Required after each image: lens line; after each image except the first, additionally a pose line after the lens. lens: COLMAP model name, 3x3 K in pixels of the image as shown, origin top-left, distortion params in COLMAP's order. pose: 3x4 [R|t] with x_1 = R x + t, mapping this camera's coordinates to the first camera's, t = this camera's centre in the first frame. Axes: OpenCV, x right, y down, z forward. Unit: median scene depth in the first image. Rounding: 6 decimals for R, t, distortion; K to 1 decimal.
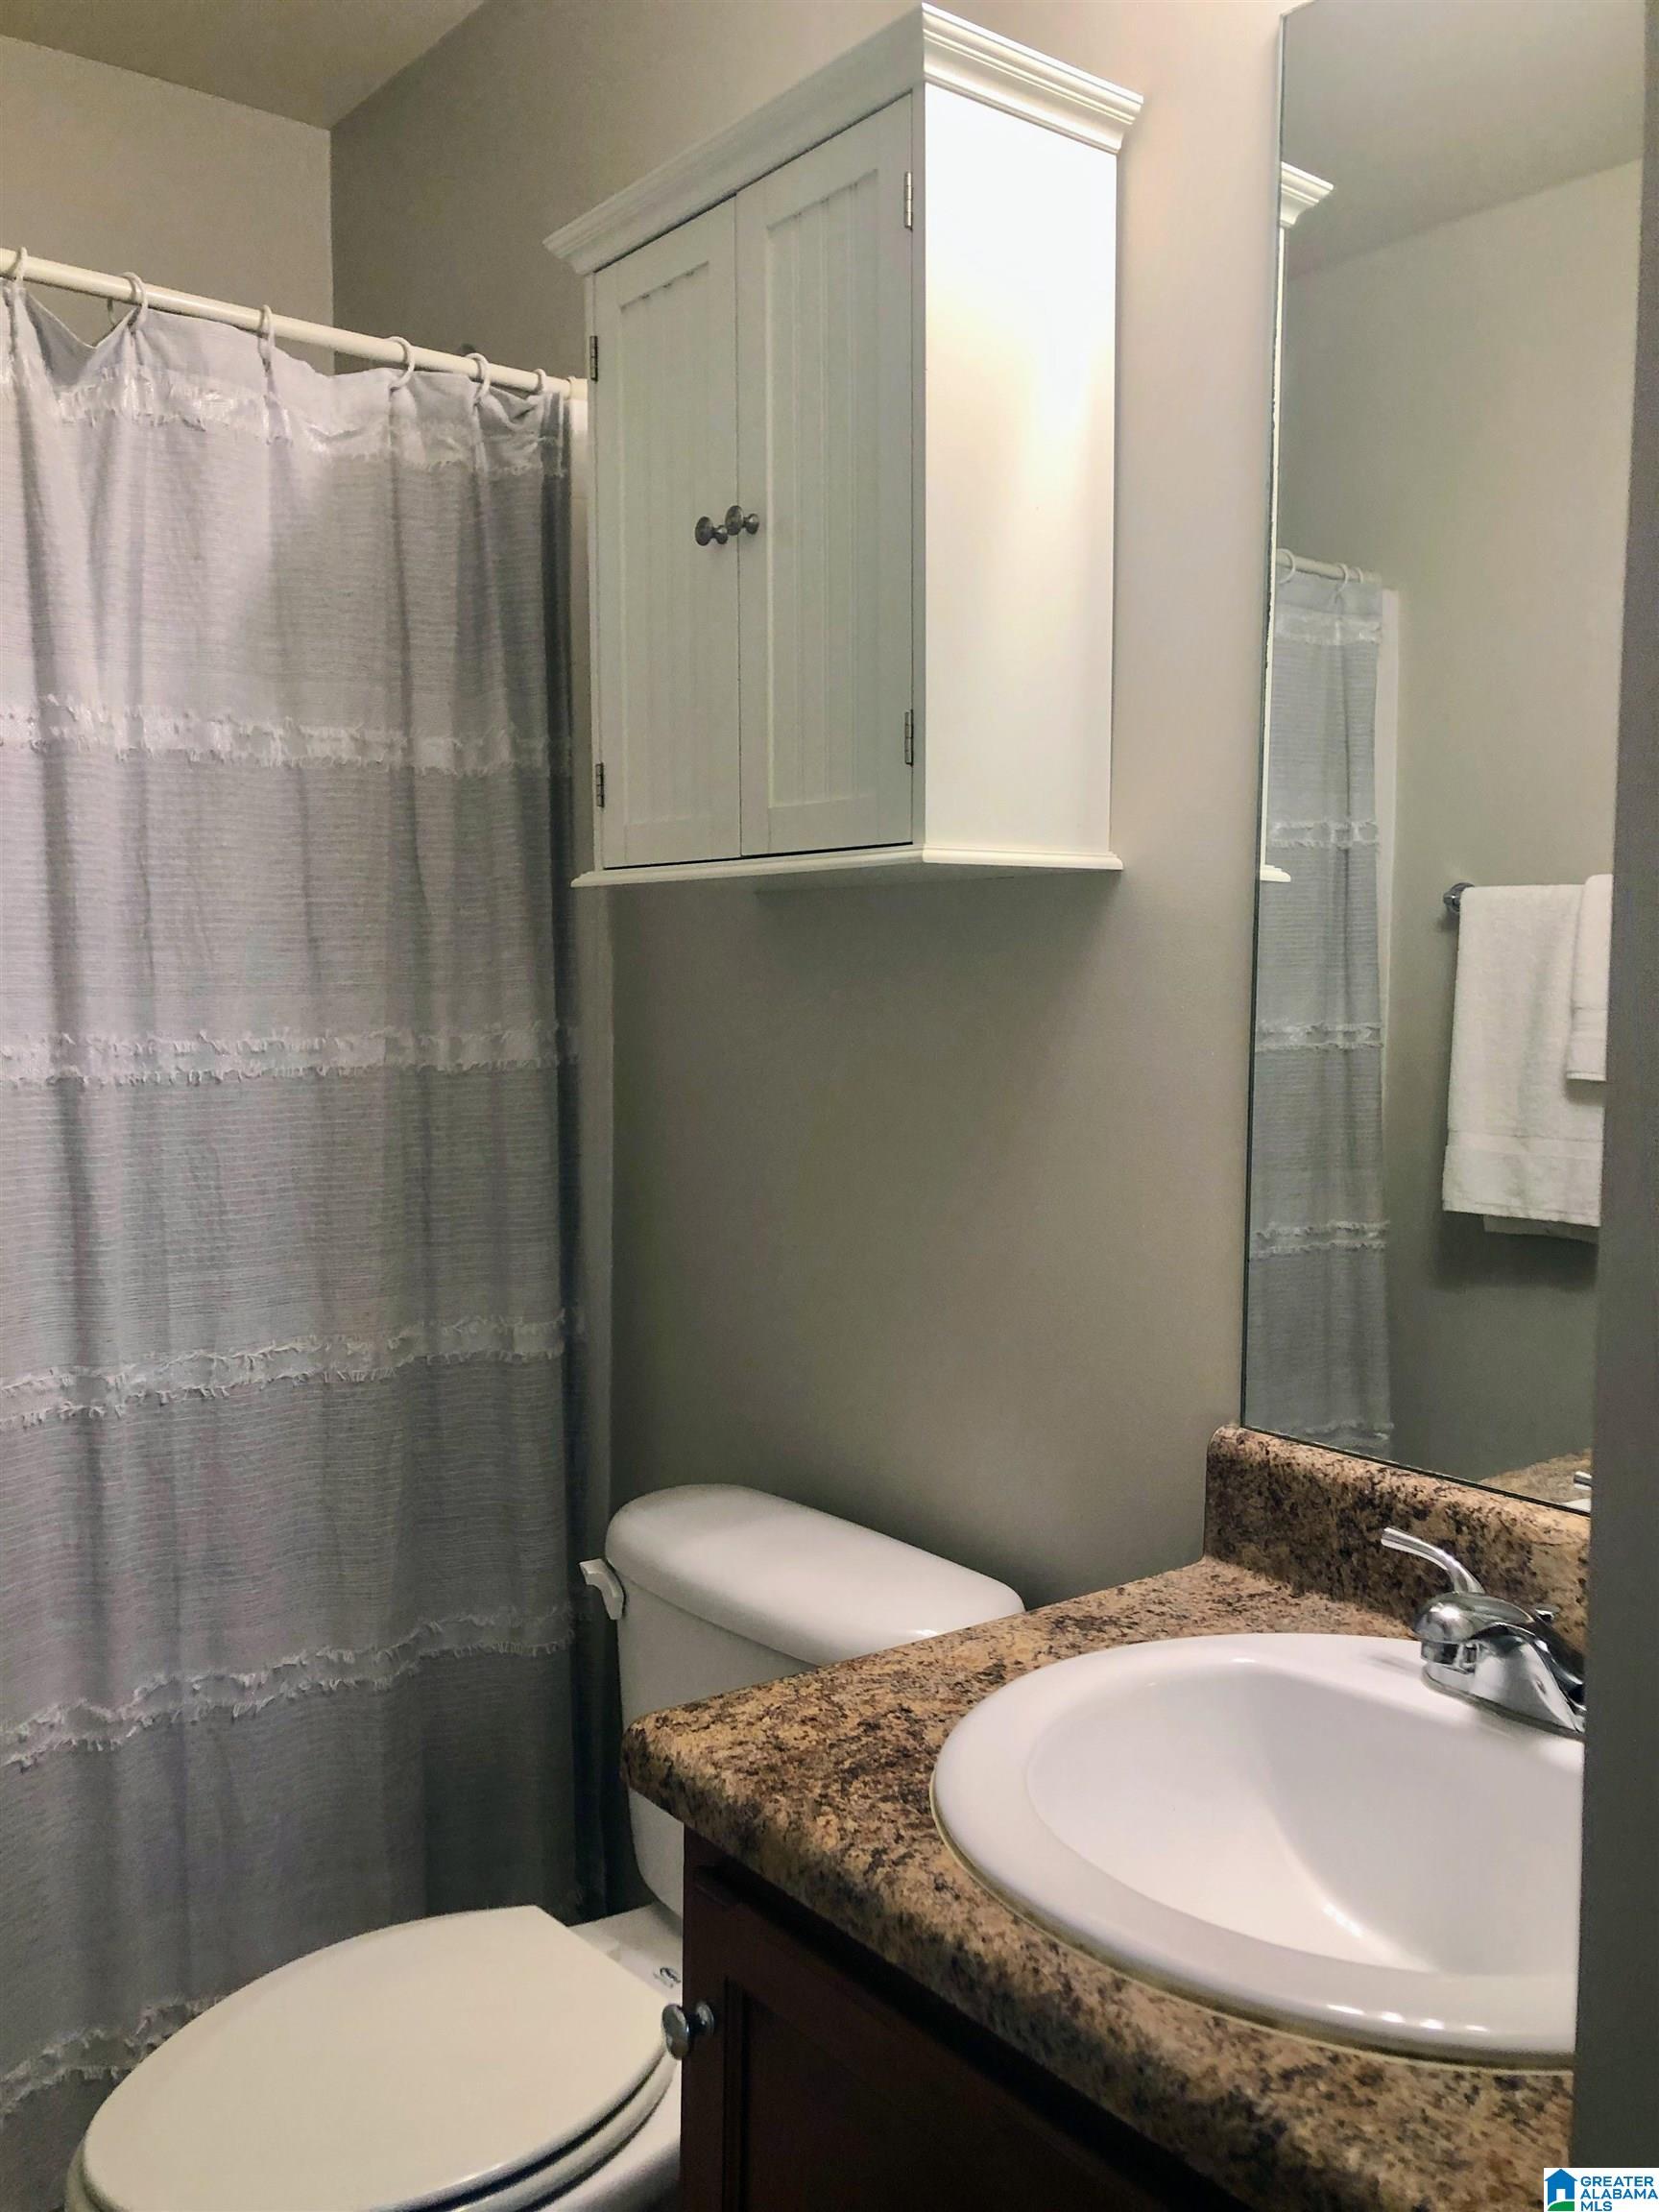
lens RADIAL K [[1826.8, 0, 820.4], [0, 1826.8, 1106.8], [0, 0, 1]] dist [0.054409, -0.062169]
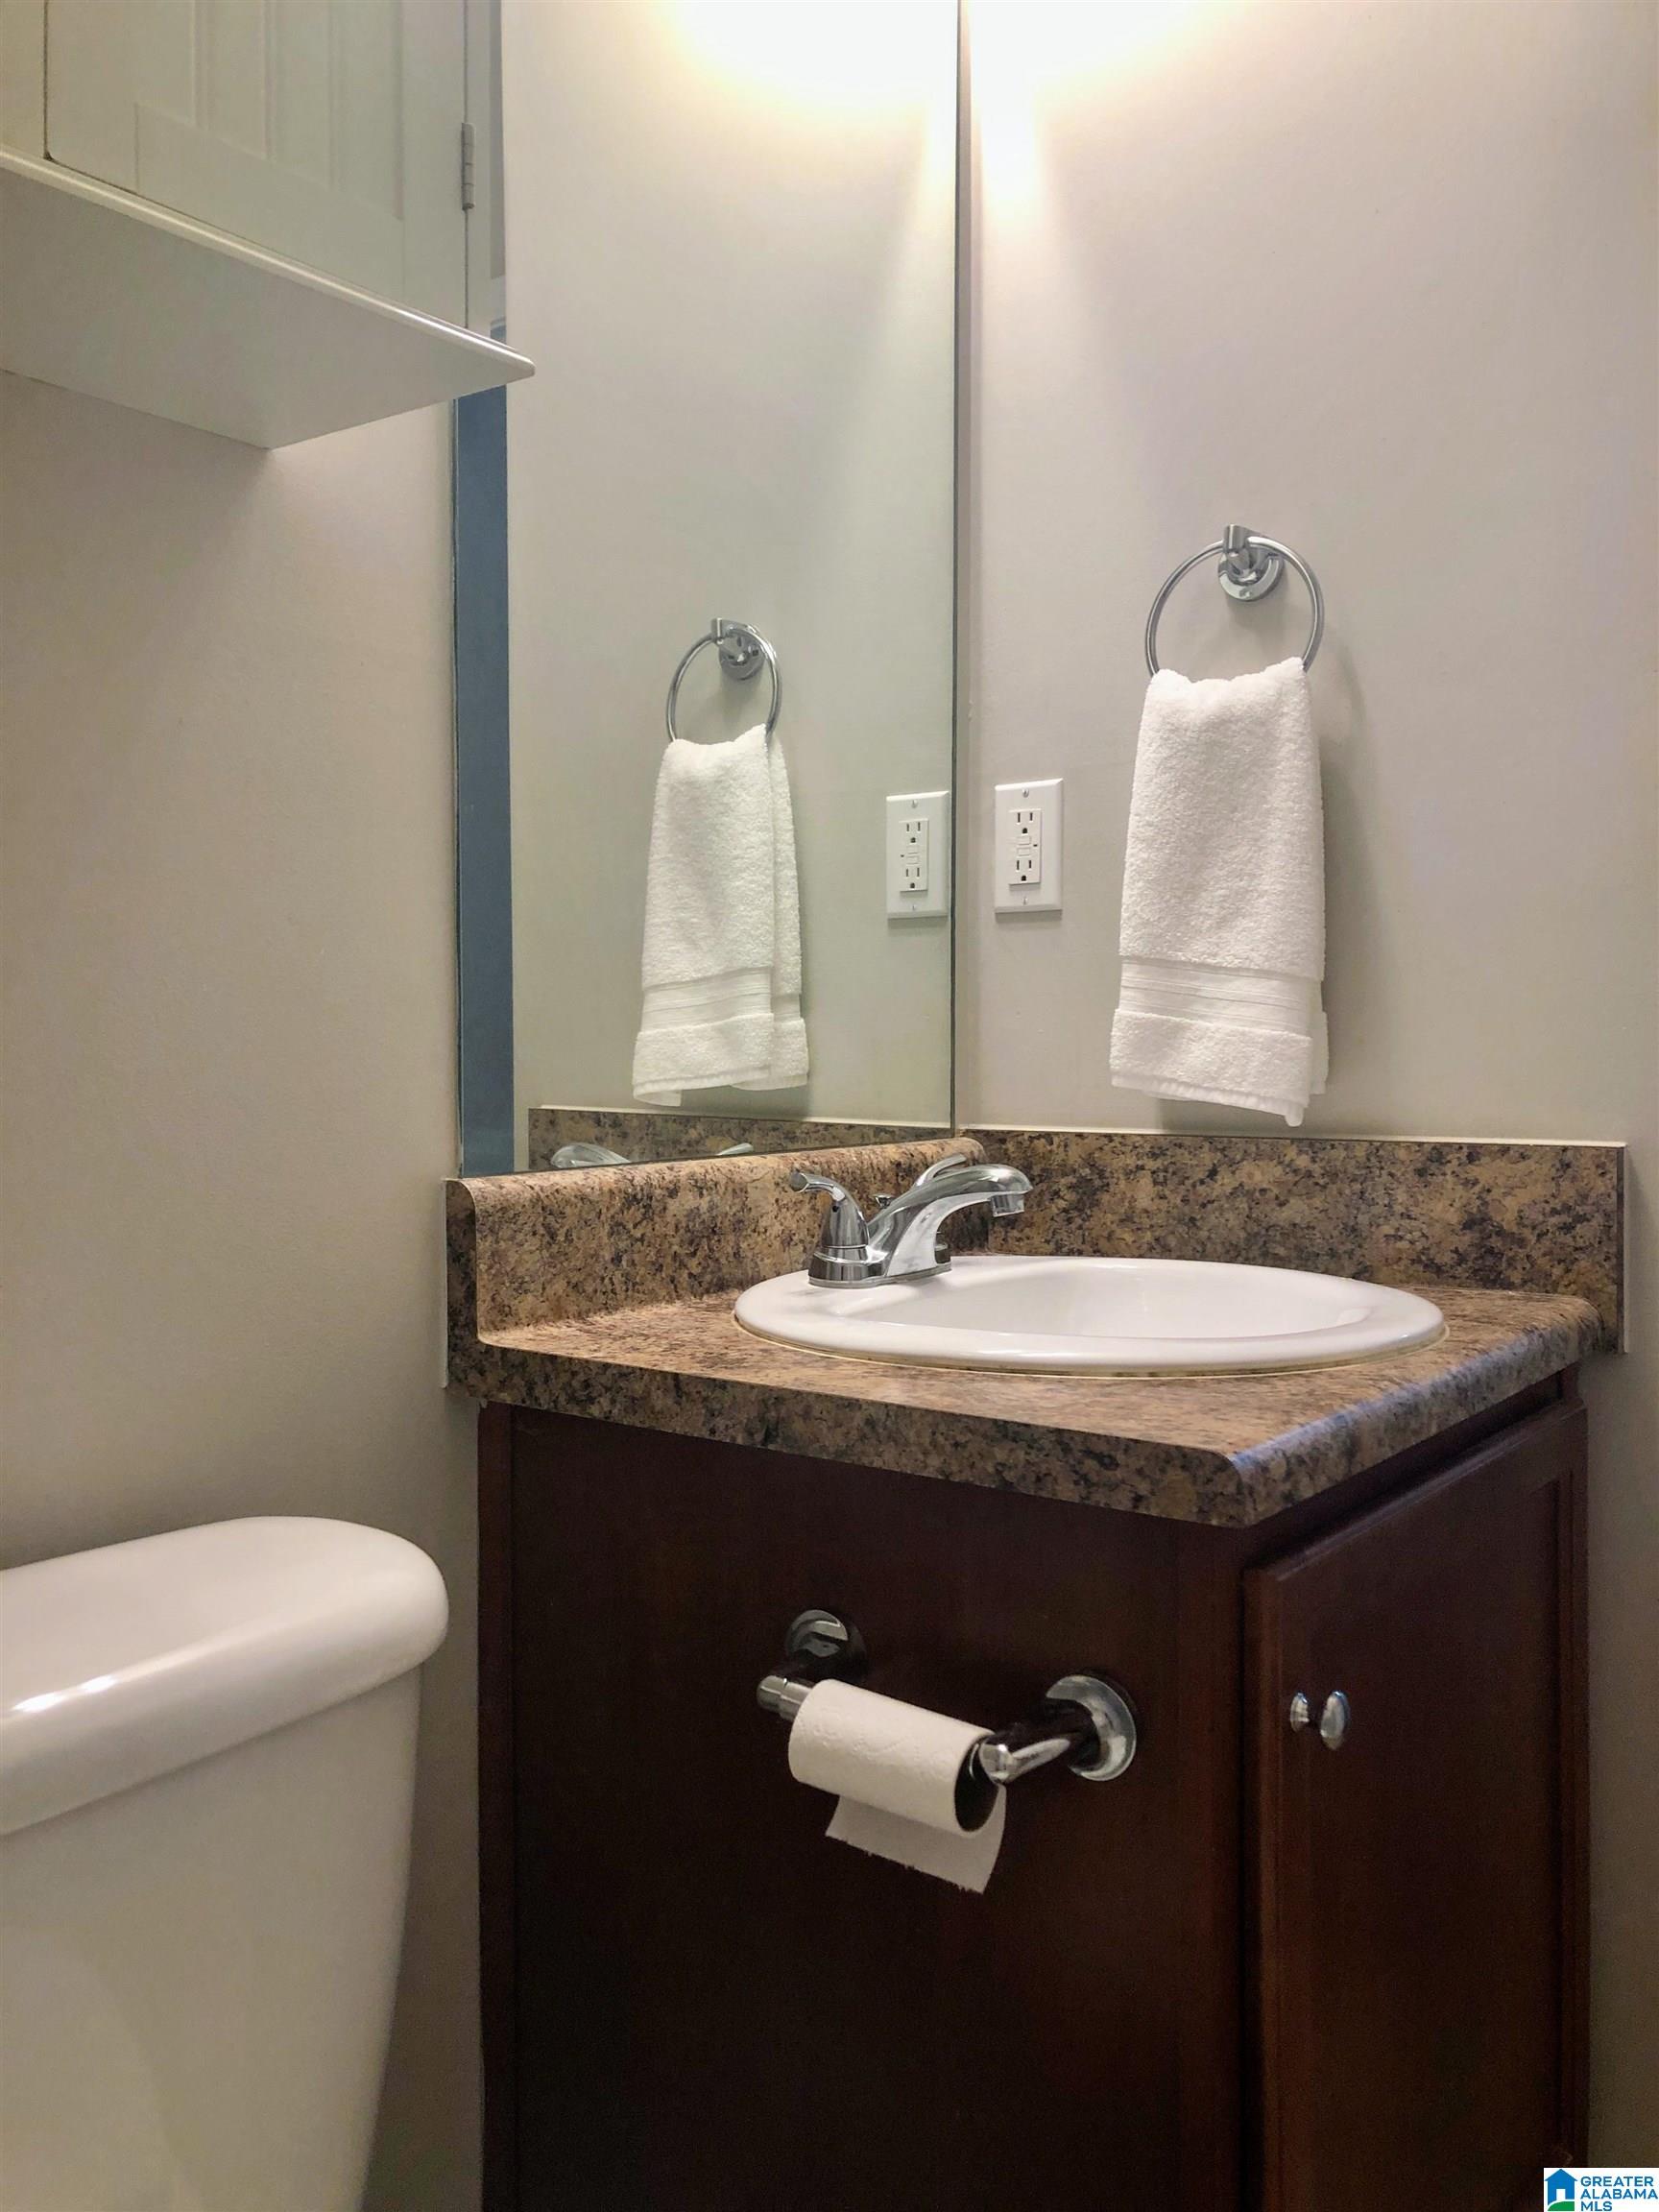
lens RADIAL K [[1826.8, 0, 827.2], [0, 1826.8, 1103.0], [0, 0, 1]] dist [0.054409, -0.062169]
pose [[-0.258953, -0.047582, 0.964717, -0.671524], [0.062925, 0.995833, 0.066007, 0.102402], [-0.963838, 0.077798, -0.254880, 1.127273]]
